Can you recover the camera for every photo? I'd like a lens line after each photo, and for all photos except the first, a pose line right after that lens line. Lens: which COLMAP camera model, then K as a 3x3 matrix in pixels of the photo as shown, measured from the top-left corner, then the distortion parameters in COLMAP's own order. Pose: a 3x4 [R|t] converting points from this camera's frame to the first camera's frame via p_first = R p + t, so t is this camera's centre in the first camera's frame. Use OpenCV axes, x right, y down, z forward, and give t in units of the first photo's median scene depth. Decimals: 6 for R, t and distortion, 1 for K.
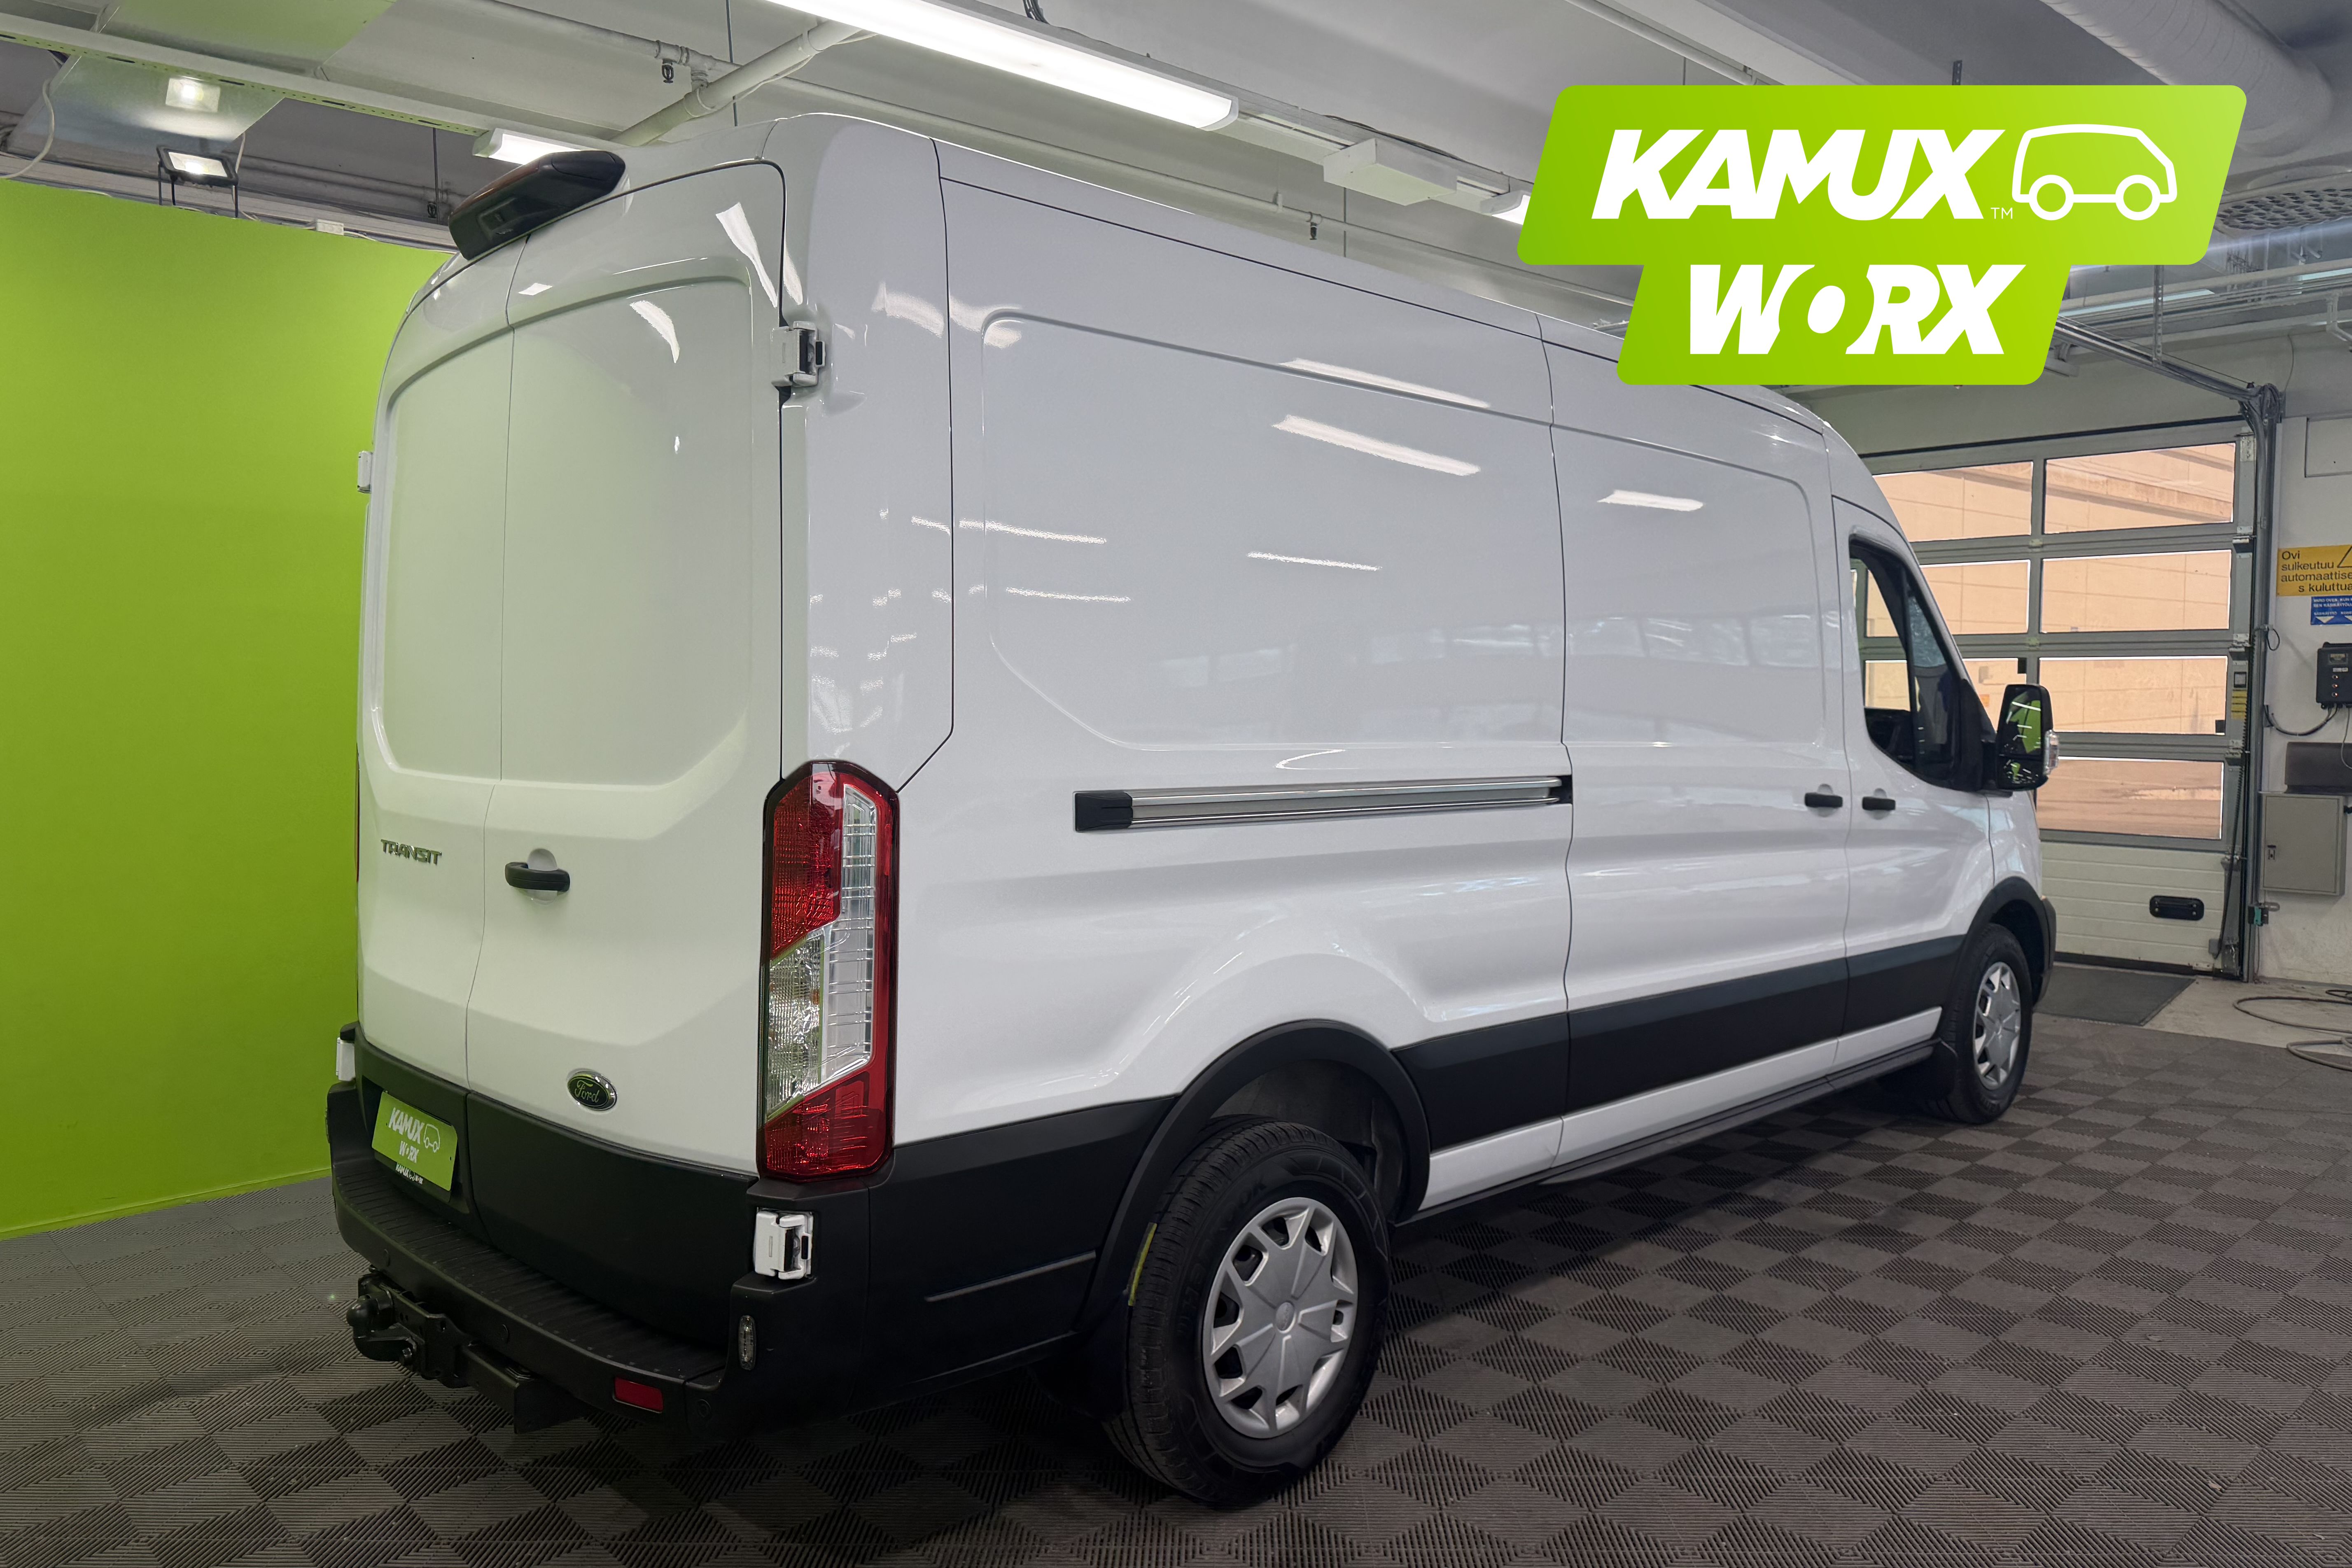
lens RADIAL K [[1664.0, 0, 1190.9], [0, 1664.0, 803.4], [0, 0, 1]] dist [0.016479, -0.015871]
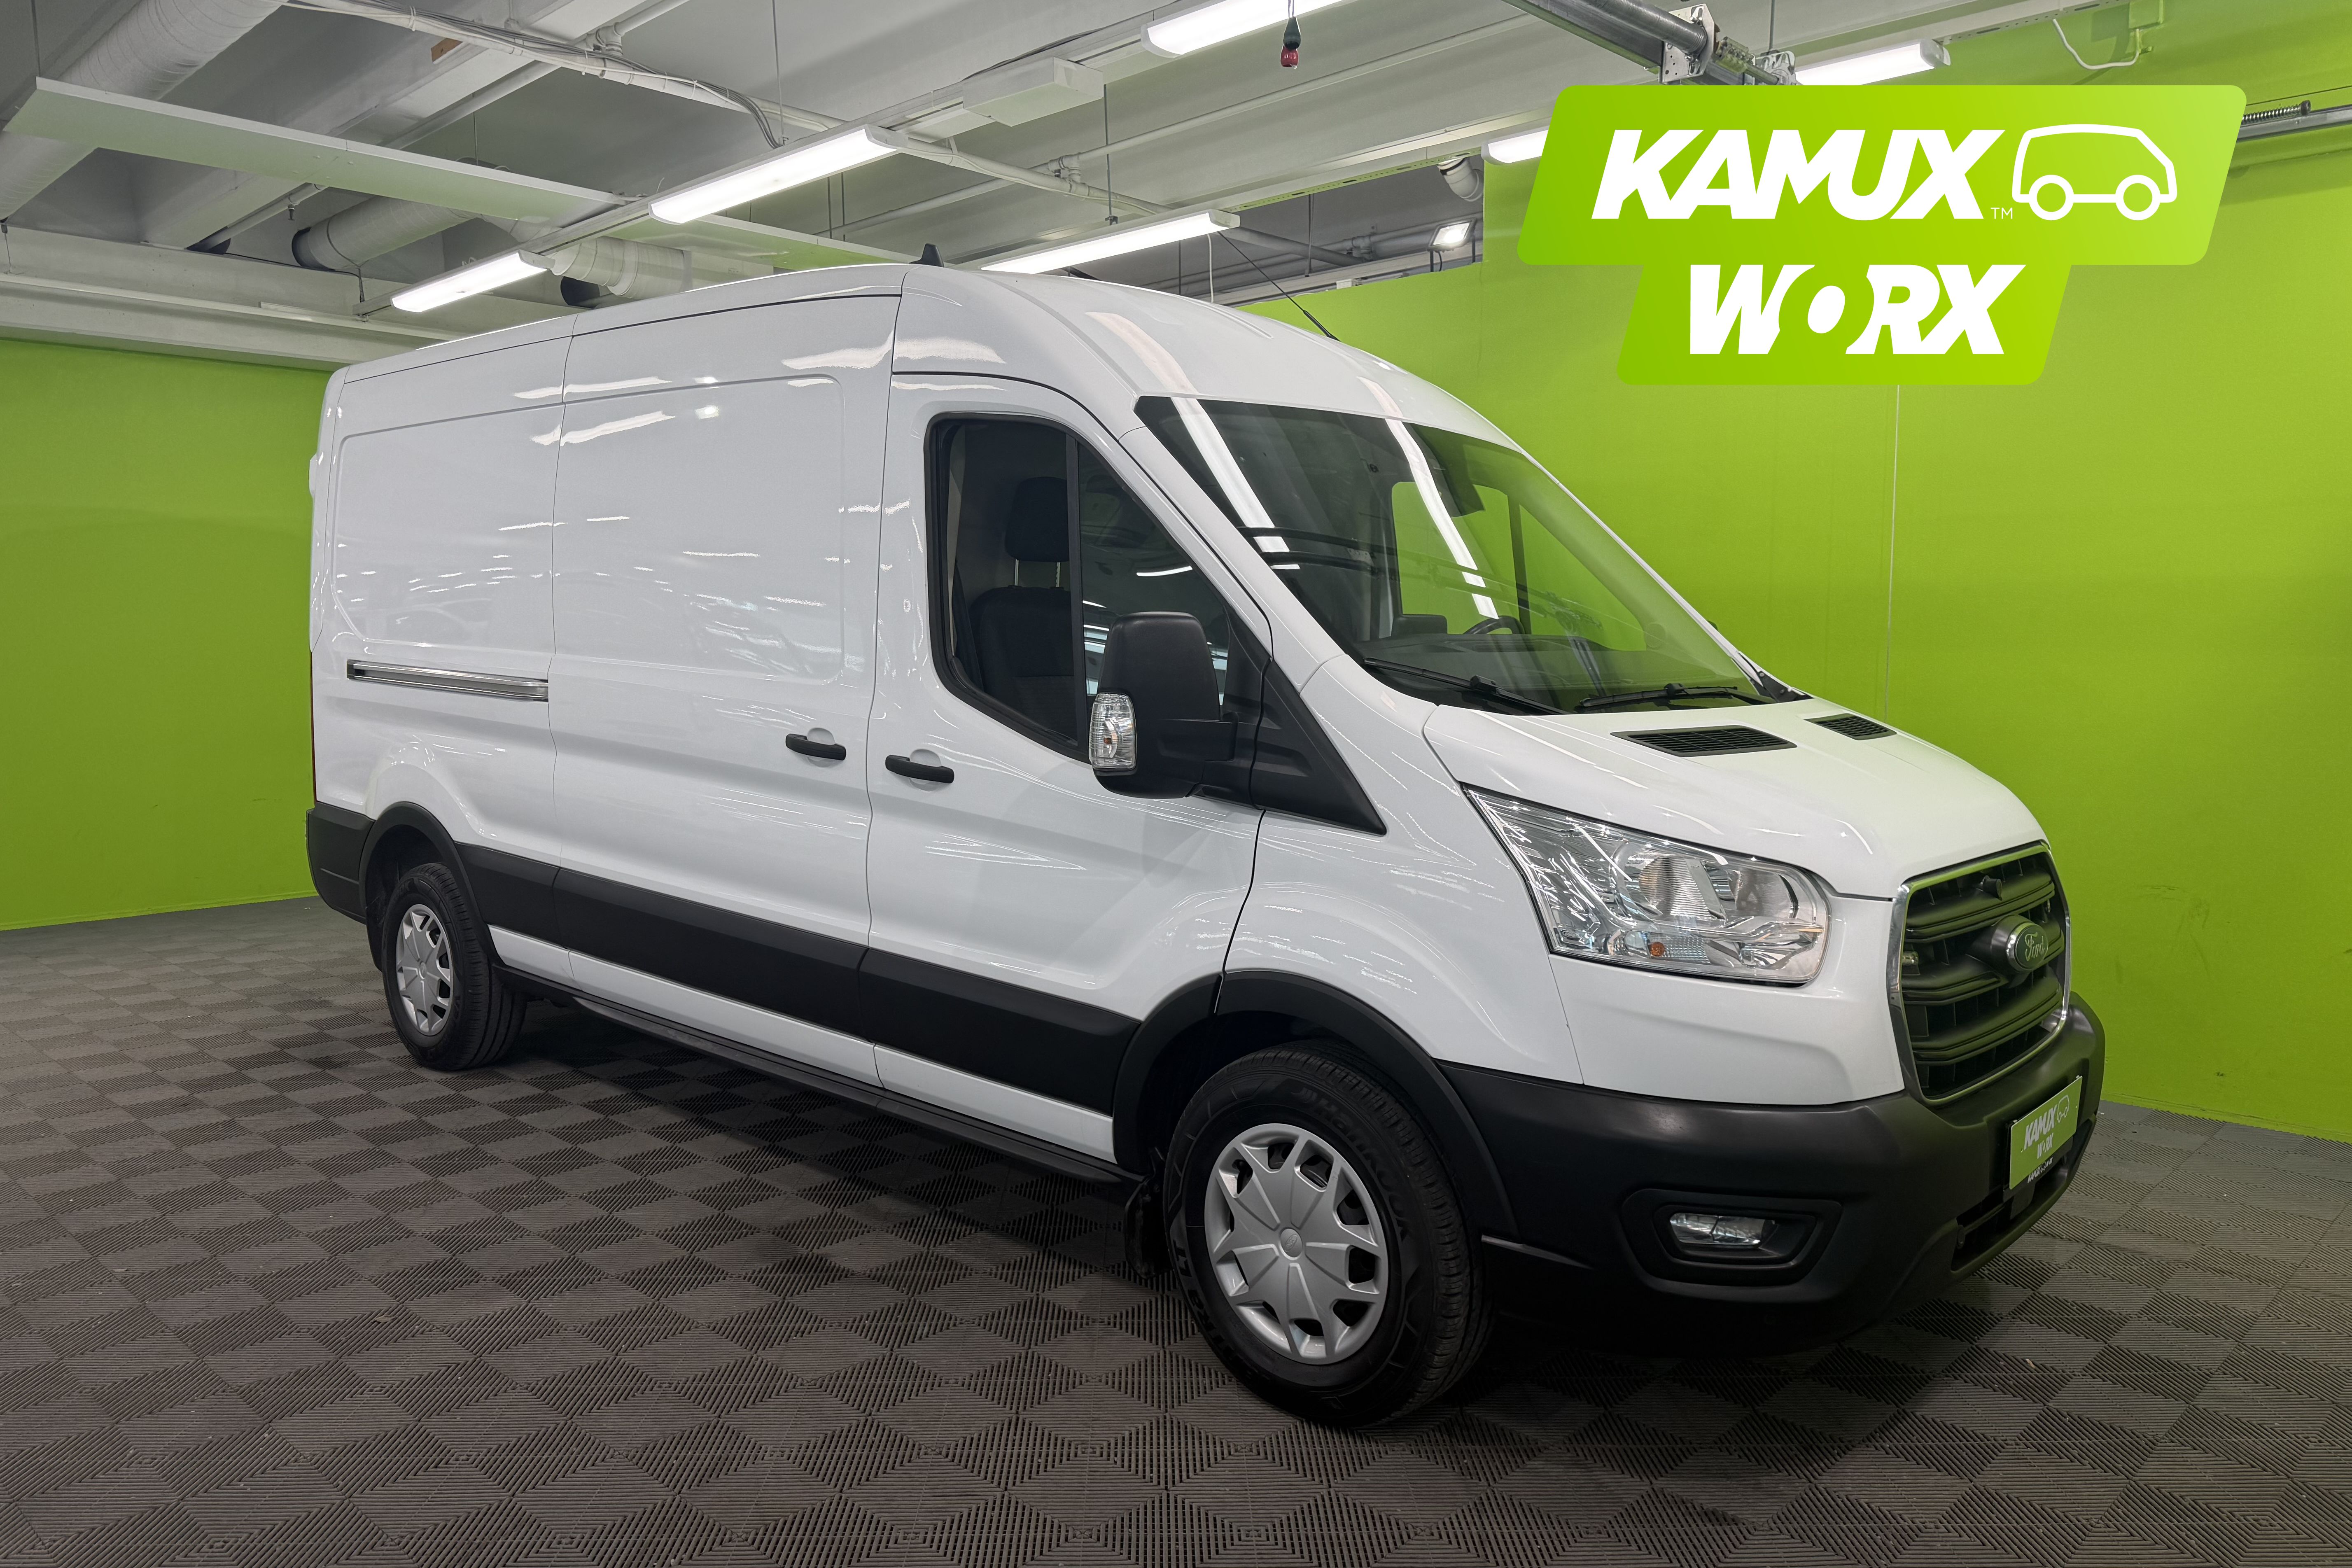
lens RADIAL K [[1664.0, 0, 1160.0], [0, 1664.0, 764.4], [0, 0, 1]] dist [0.016479, -0.015871]
pose [[0.053331, 0.088812, -0.994620, 1.584912], [-0.073804, 0.993663, 0.084769, -0.100332], [0.995846, 0.068886, 0.059547, 1.434851]]
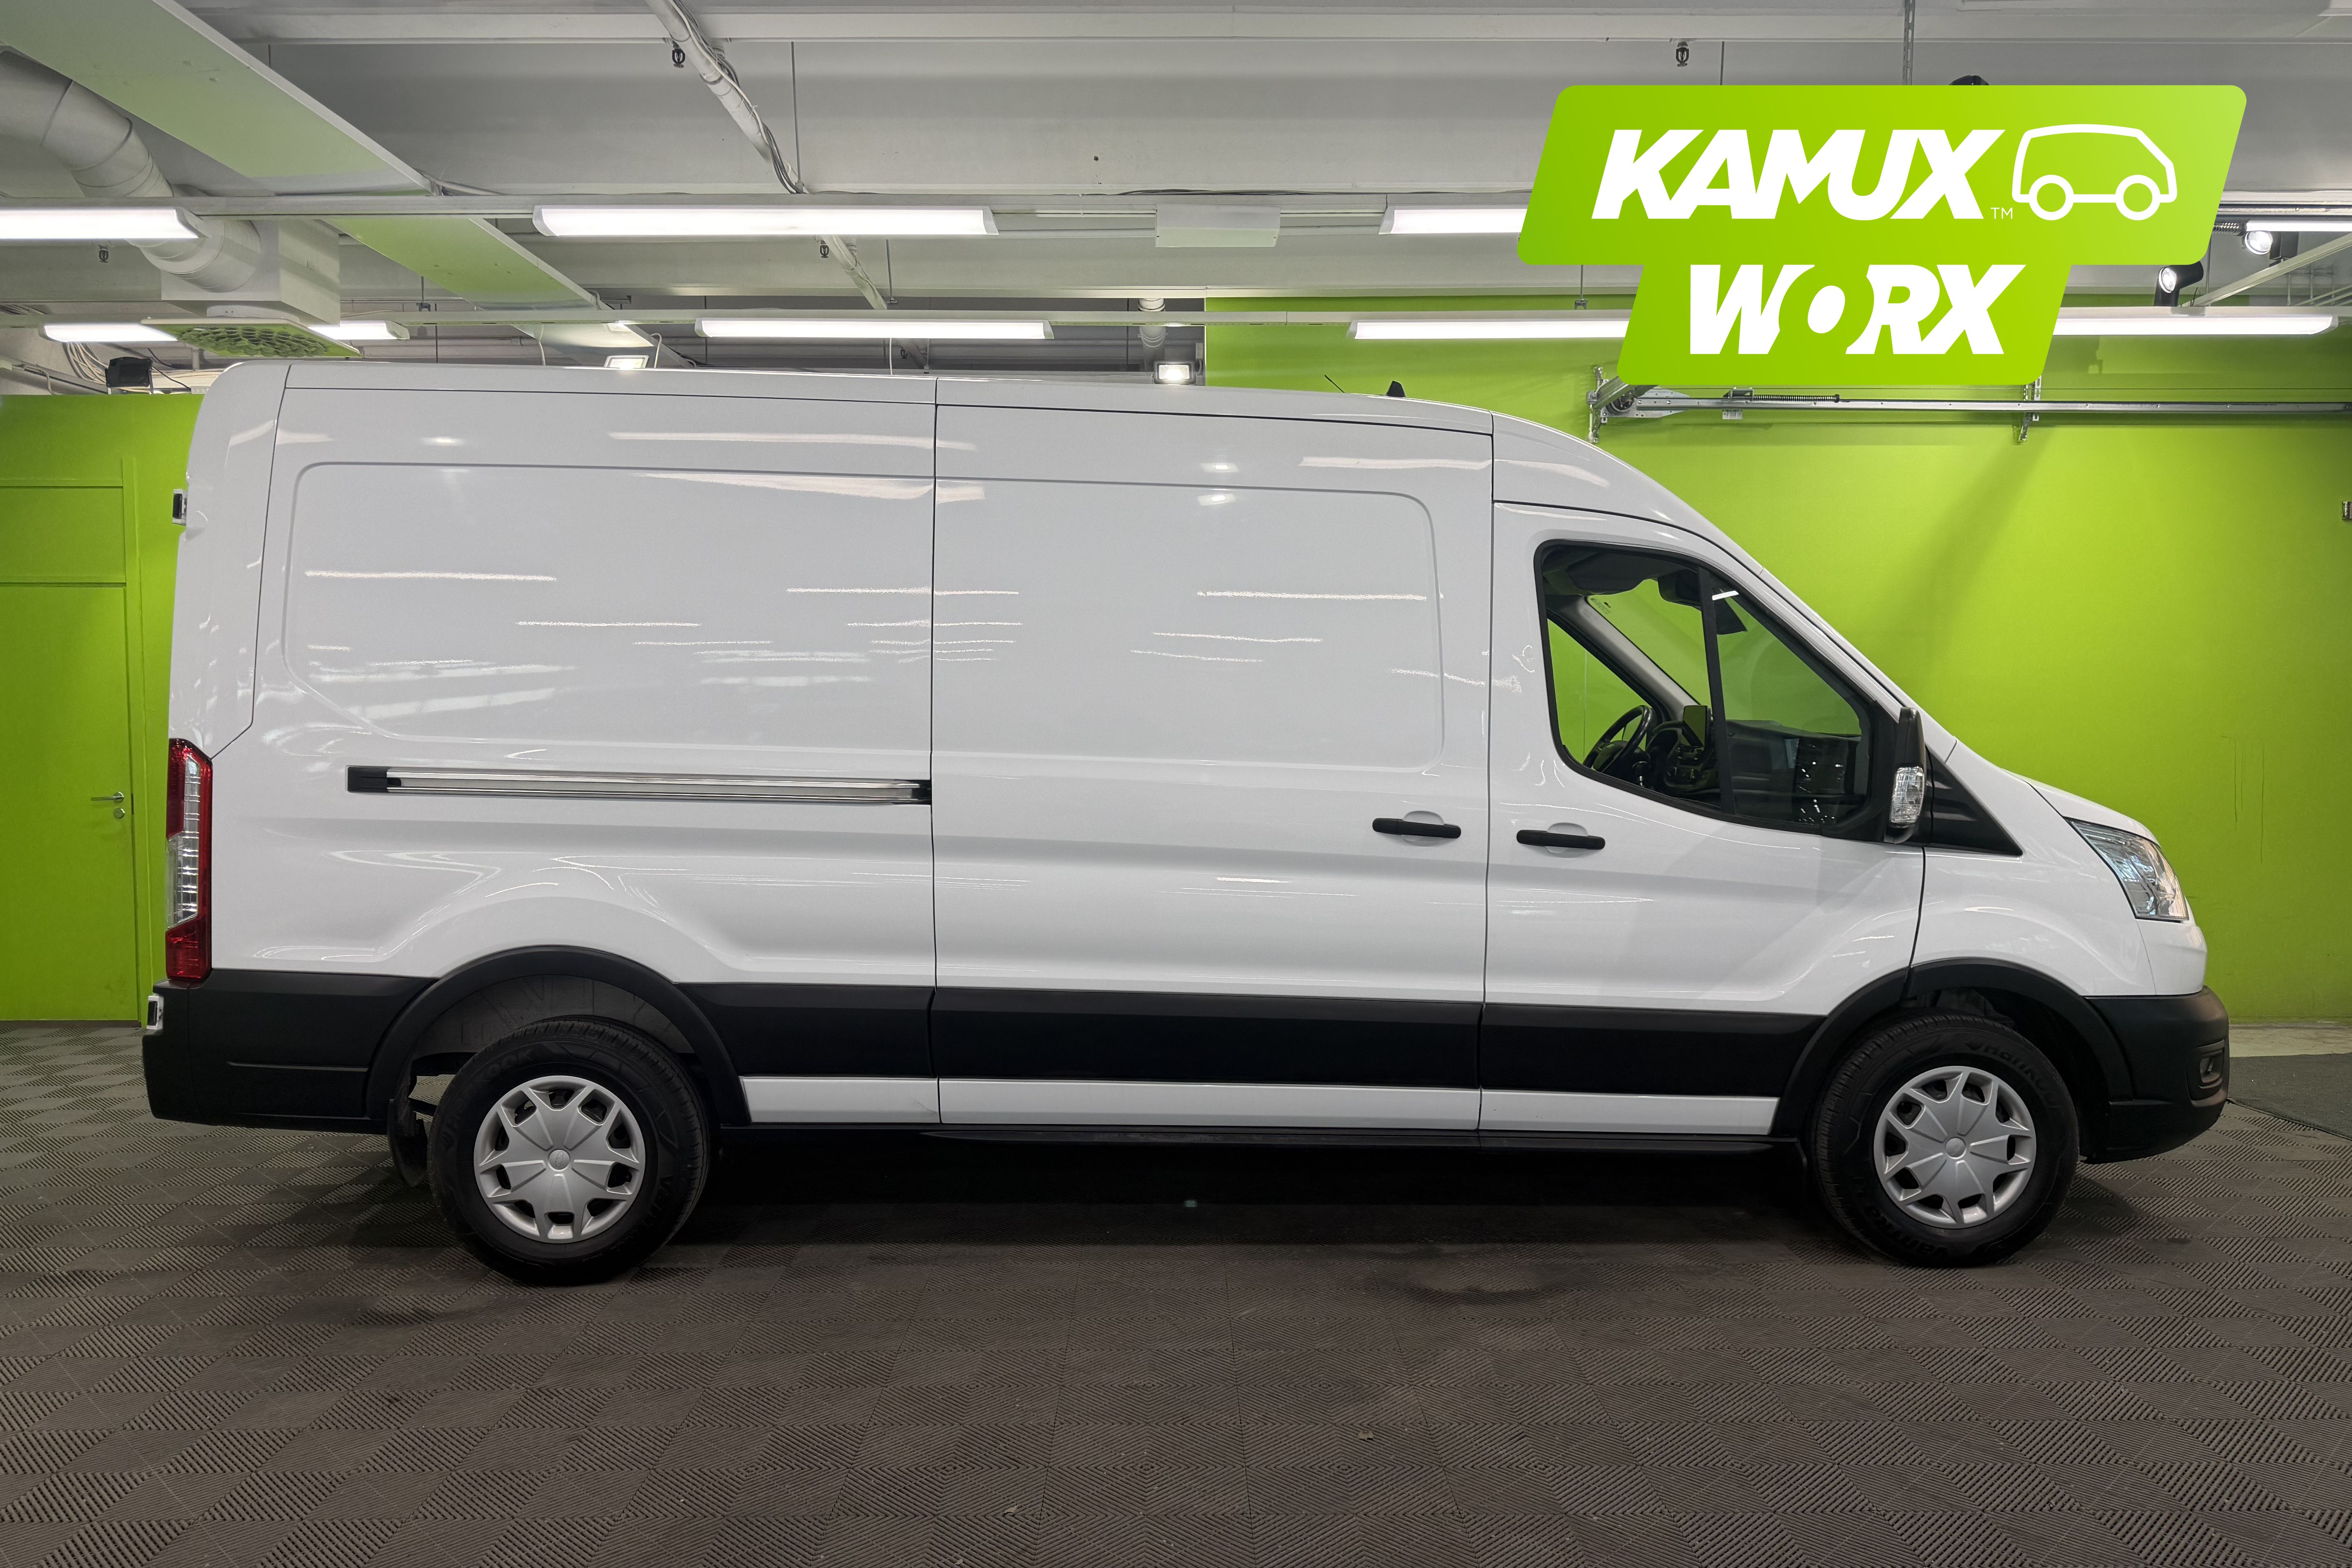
lens RADIAL K [[1664.0, 0, 1179.5], [0, 1664.0, 786.0], [0, 0, 1]] dist [0.016479, -0.015871]
pose [[0.734110, 0.044887, -0.677546, 1.161640], [-0.055178, 0.998456, 0.006363, -0.030541], [0.676785, 0.032714, 0.735453, 0.282069]]
